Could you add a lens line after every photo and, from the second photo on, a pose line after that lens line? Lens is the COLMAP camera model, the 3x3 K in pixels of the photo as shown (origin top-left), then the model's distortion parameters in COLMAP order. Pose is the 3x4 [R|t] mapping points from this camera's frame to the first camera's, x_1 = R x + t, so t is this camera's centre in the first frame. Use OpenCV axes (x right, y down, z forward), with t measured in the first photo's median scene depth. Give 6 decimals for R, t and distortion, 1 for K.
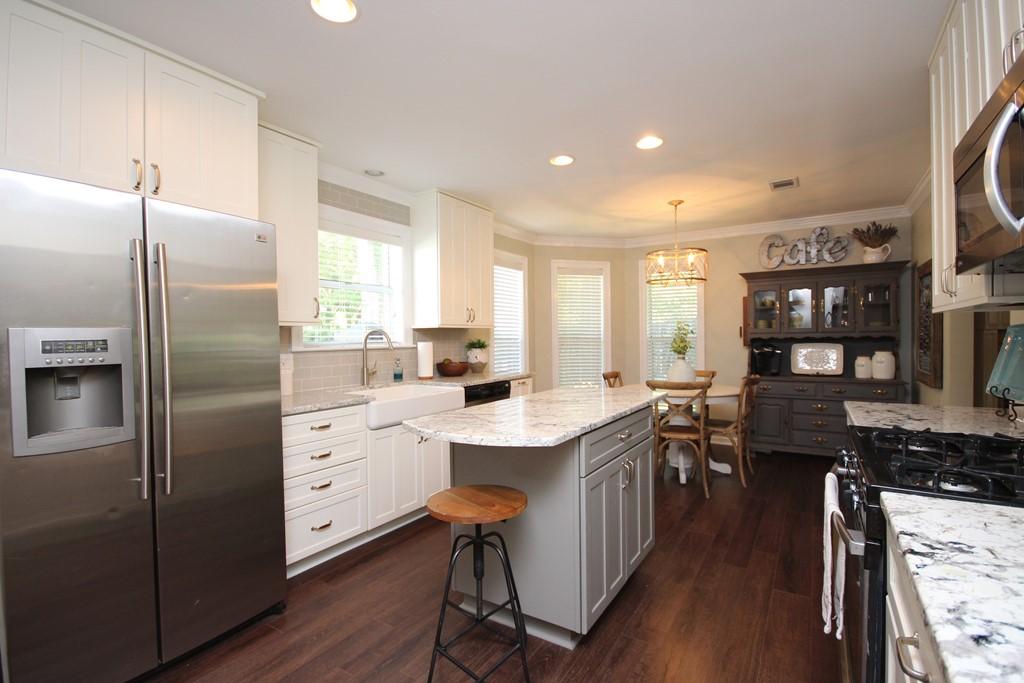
lens RADIAL K [[475.9, 0, 517.0], [0, 475.9, 341.2], [0, 0, 1]] dist [0.004187, 0.000400]
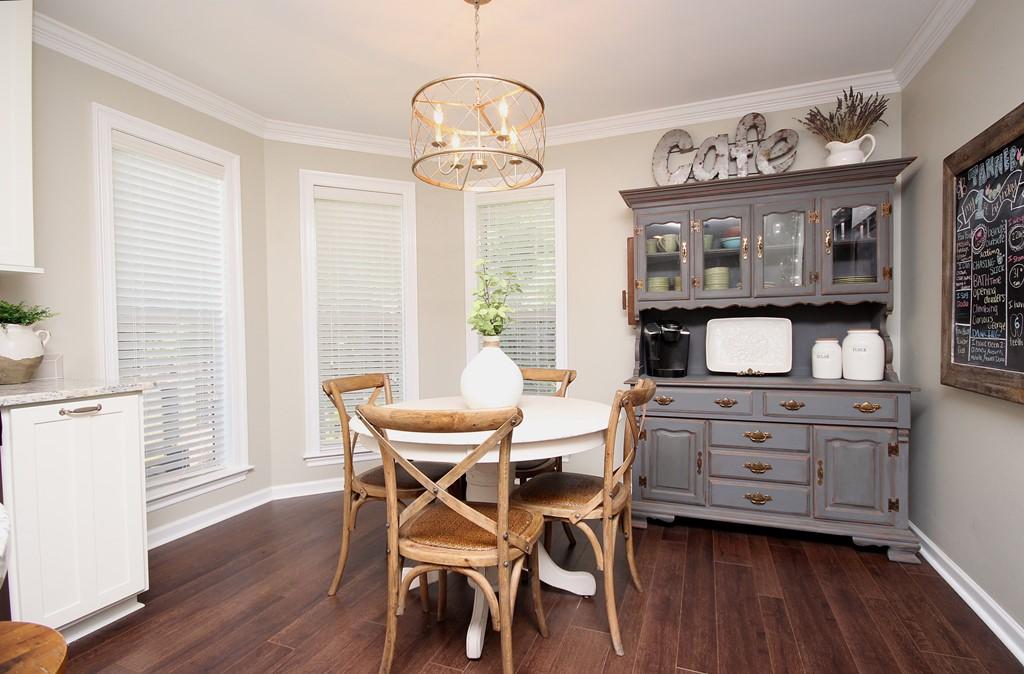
lens RADIAL K [[482.8, 0, 512.0], [0, 482.8, 337.0], [0, 0, 1]] dist [-0.000438, -0.000021]
pose [[0.983671, -0.003829, 0.179936, 0.256225], [0.003285, 0.999989, 0.003322, 0.024950], [-0.179947, -0.002677, 0.983673, 0.498367]]
